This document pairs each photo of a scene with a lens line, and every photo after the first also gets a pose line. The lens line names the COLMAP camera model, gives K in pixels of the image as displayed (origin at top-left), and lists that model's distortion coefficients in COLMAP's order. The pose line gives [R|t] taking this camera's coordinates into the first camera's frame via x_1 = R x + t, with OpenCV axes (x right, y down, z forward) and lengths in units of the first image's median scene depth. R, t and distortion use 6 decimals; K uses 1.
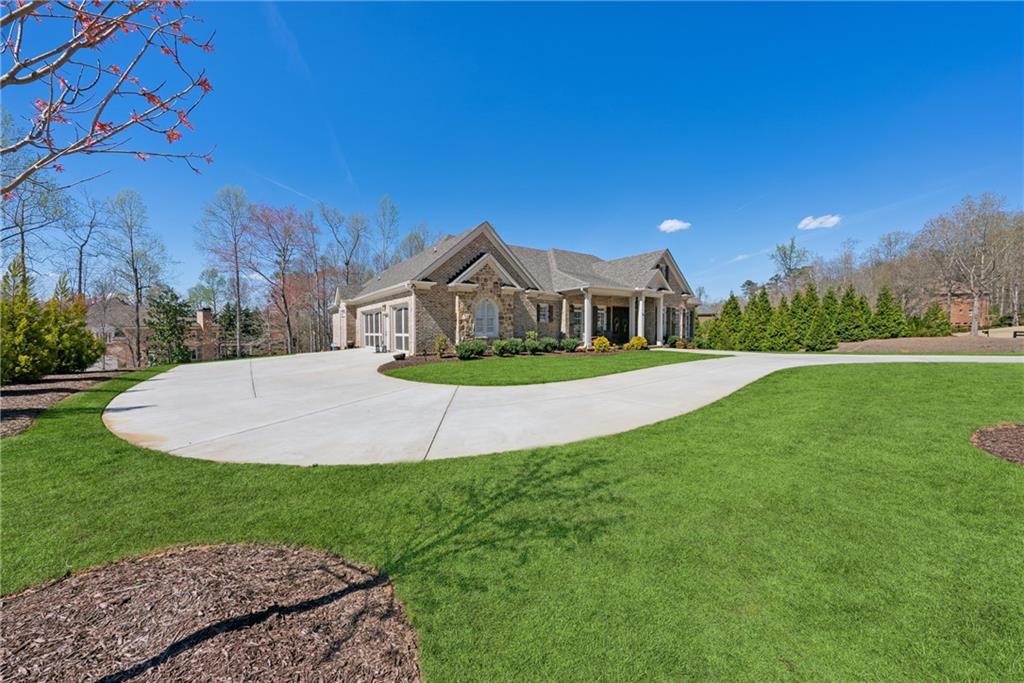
lens RADIAL K [[357.6, 0, 513.0], [0, 357.6, 339.8], [0, 0, 1]] dist [-0.003390, -0.000855]
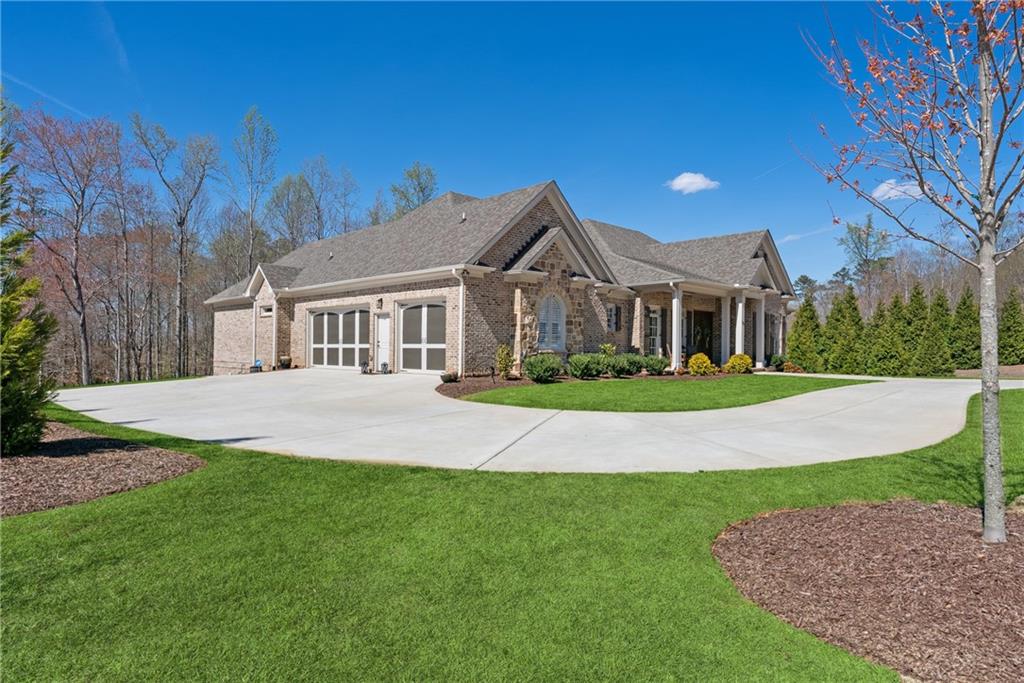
lens RADIAL K [[616.6, 0, 514.5], [0, 616.6, 350.1], [0, 0, 1]] dist [-0.003045, 0.006630]
pose [[0.986765, 0.013875, 0.161563, -0.272359], [-0.009921, 0.999632, -0.025257, 0.017008], [-0.161854, 0.023320, 0.986539, -0.108120]]
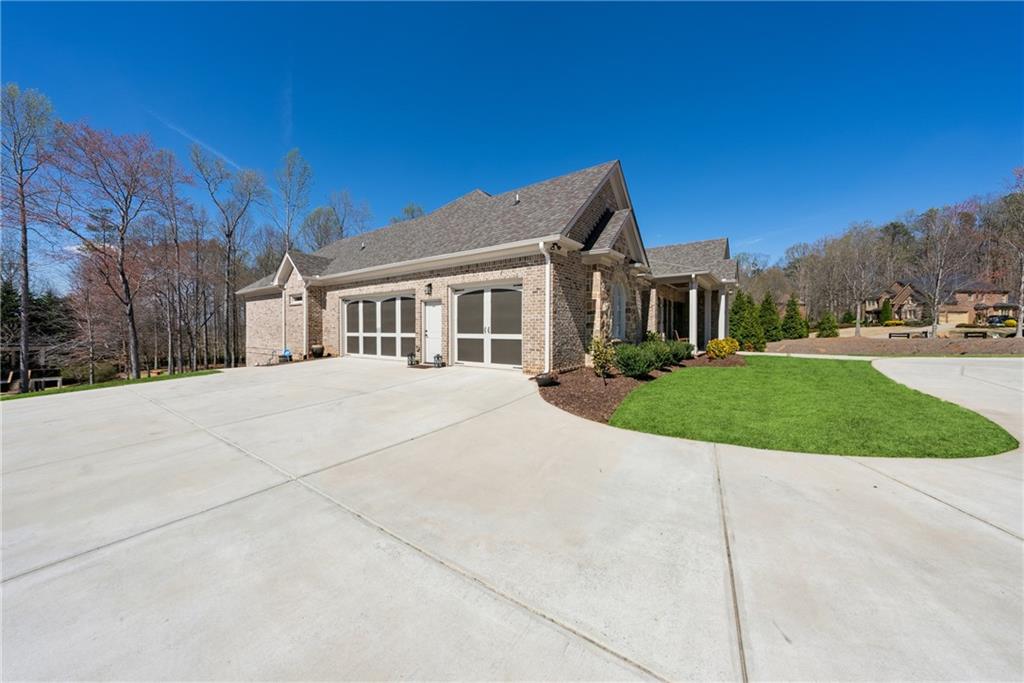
lens RADIAL K [[357.6, 0, 516.6], [0, 357.6, 334.2], [0, 0, 1]] dist [-0.003390, -0.000855]
pose [[0.949314, 0.002896, 0.314316, -0.369474], [0.001344, 0.999911, -0.013273, -0.007734], [-0.314327, 0.013023, 0.949226, 0.370554]]
